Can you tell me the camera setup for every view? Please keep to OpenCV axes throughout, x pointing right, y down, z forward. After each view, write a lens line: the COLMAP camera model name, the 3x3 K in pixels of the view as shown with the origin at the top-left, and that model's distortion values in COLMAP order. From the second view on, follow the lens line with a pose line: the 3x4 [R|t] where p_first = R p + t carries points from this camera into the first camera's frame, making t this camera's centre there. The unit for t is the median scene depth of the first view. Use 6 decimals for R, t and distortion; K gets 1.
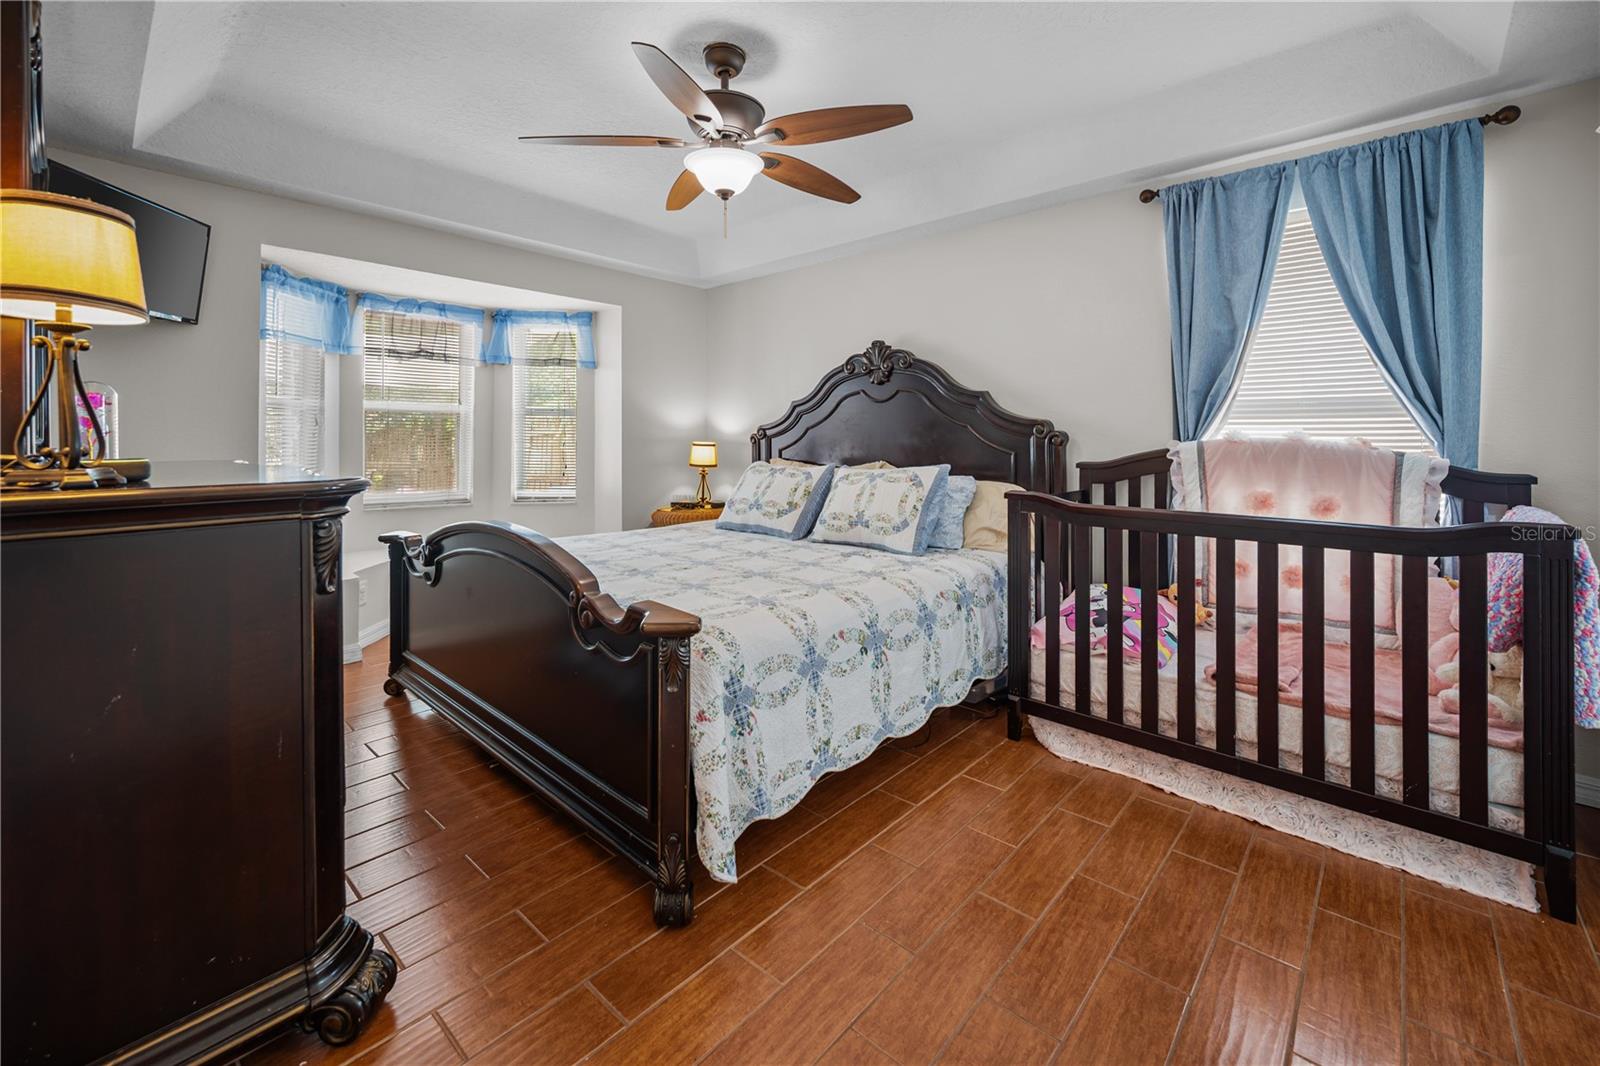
lens RADIAL K [[665.8, 0, 795.9], [0, 665.8, 438.3], [0, 0, 1]] dist [-0.000496, -0.000041]
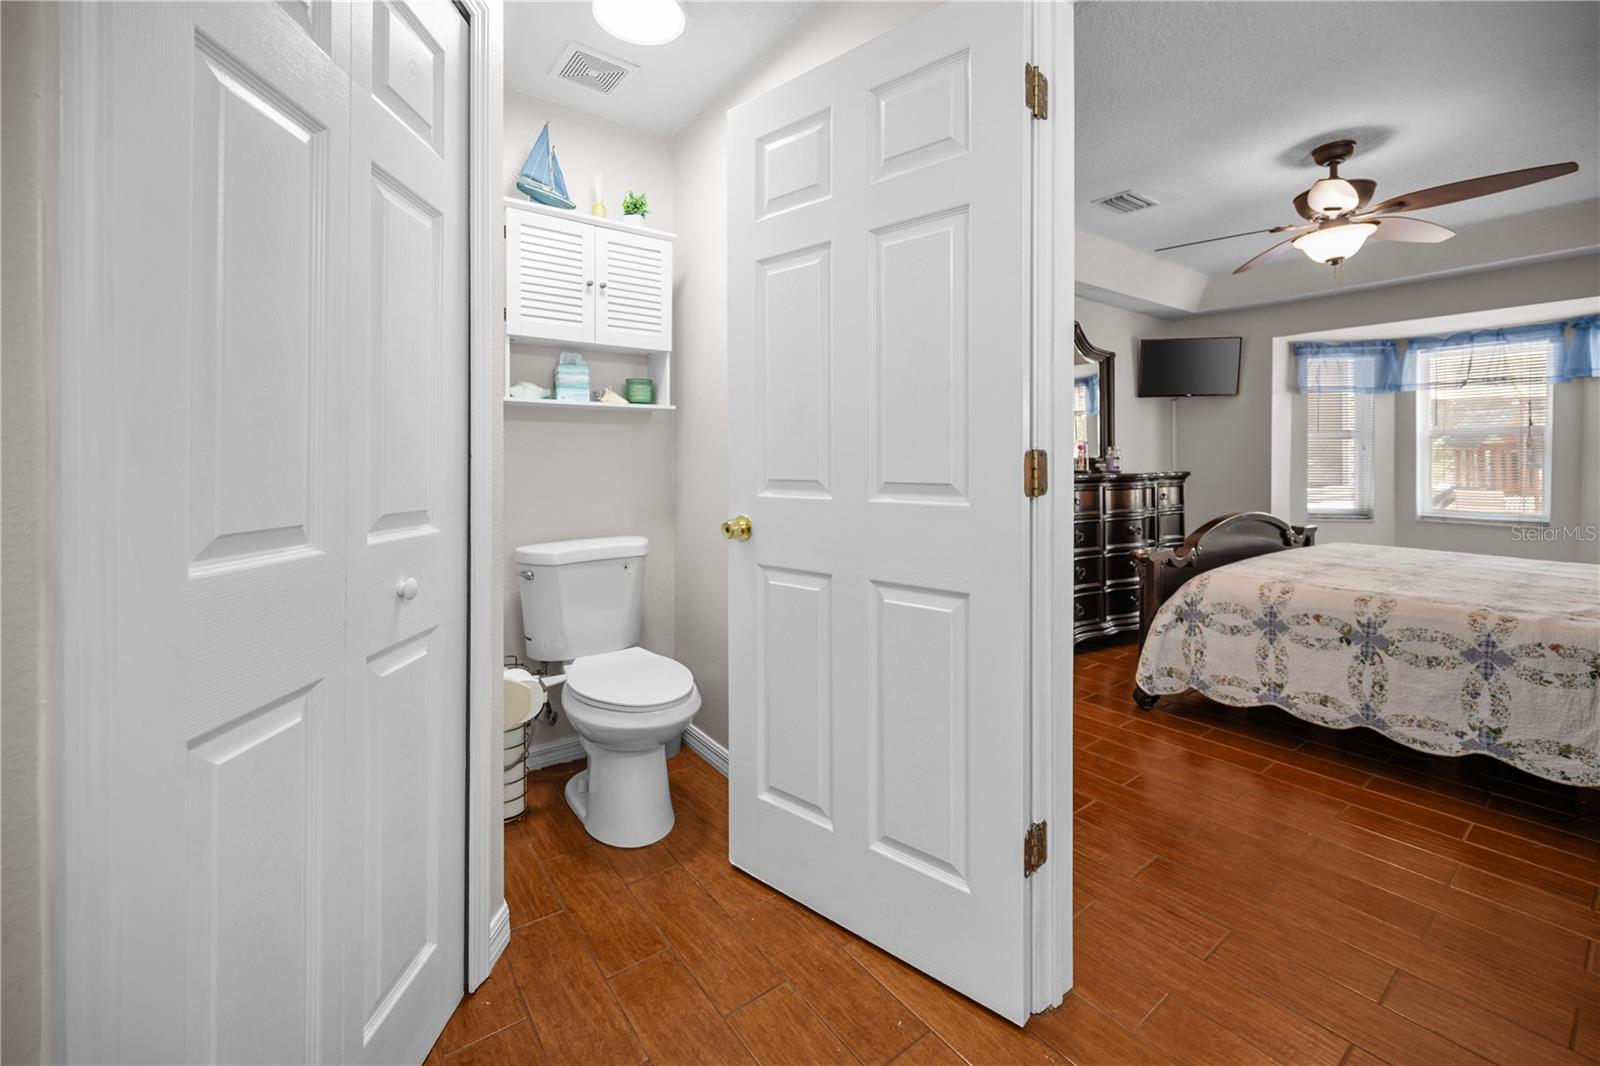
lens RADIAL K [[652.6, 0, 802.7], [0, 652.6, 462.5], [0, 0, 1]] dist [-0.001716, 0.000130]
pose [[-0.188240, -0.000469, -0.982123, 1.142353], [0.003161, 0.999994, -0.001084, 0.004006], [0.982118, -0.003308, -0.188238, 0.229261]]
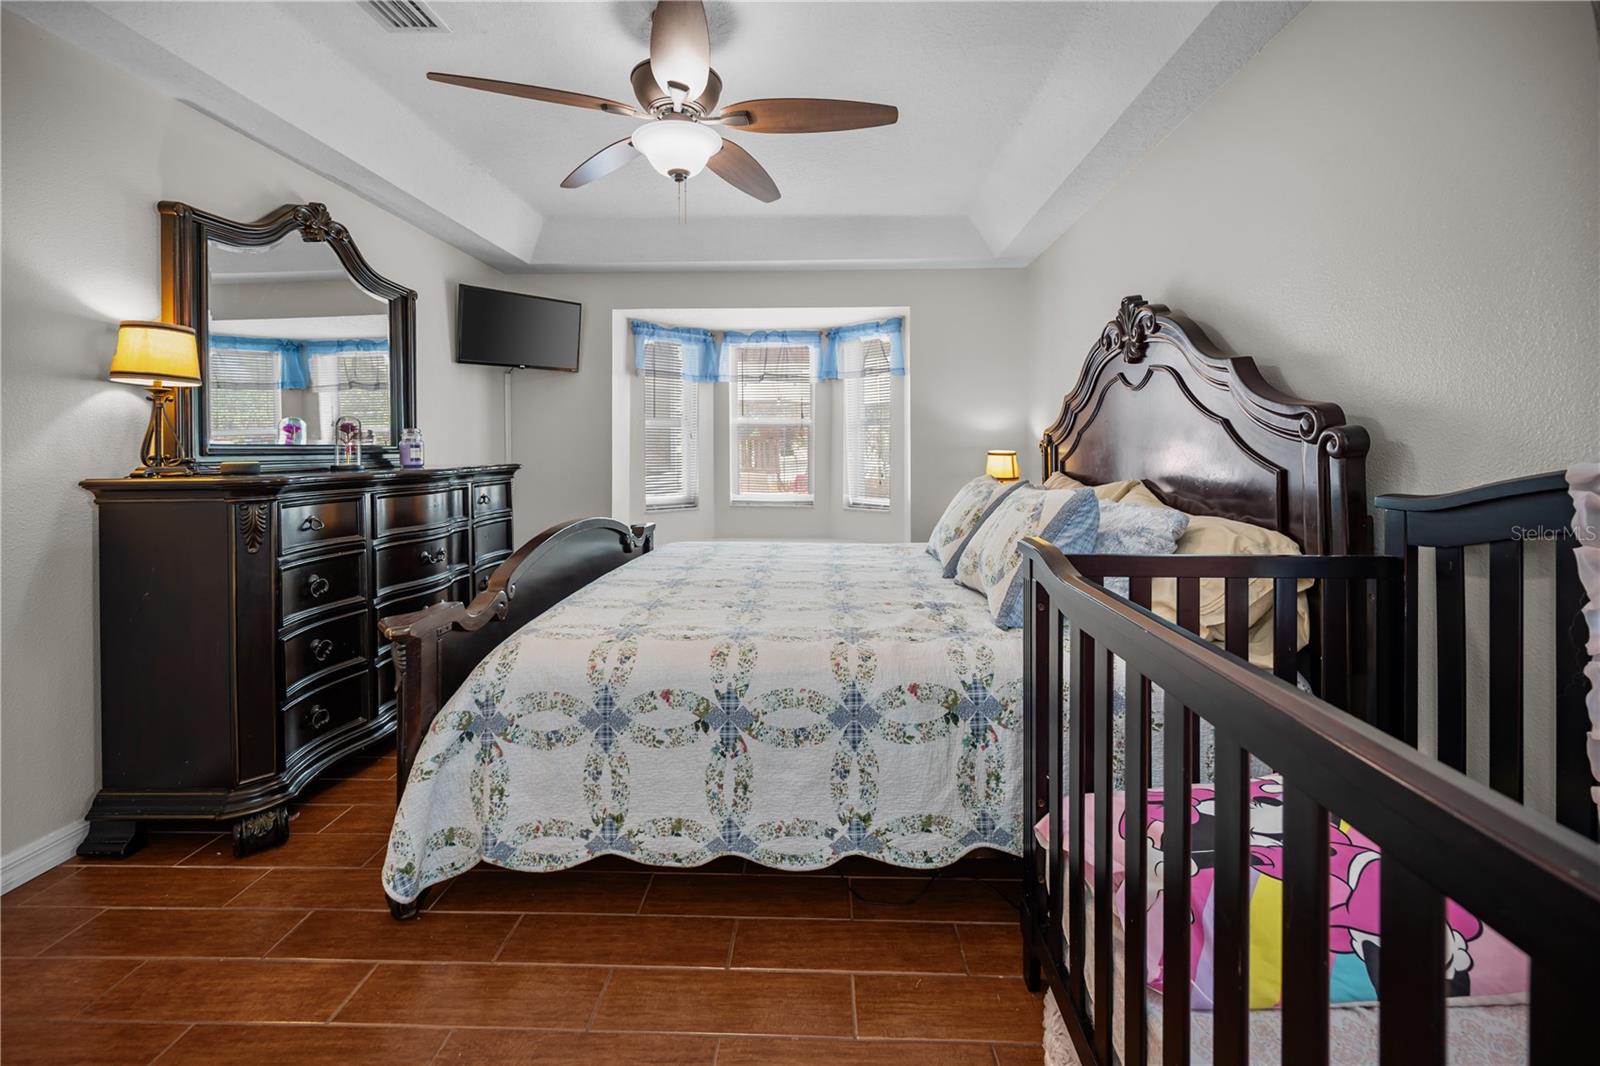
lens RADIAL K [[653.3, 0, 799.6], [0, 653.3, 456.8], [0, 0, 1]] dist [0.001666, 0.000077]
pose [[0.650031, 0.005410, -0.759888, 0.601956], [0.006124, 0.999905, 0.012357, 0.002814], [0.759883, -0.012686, 0.649936, 0.491390]]
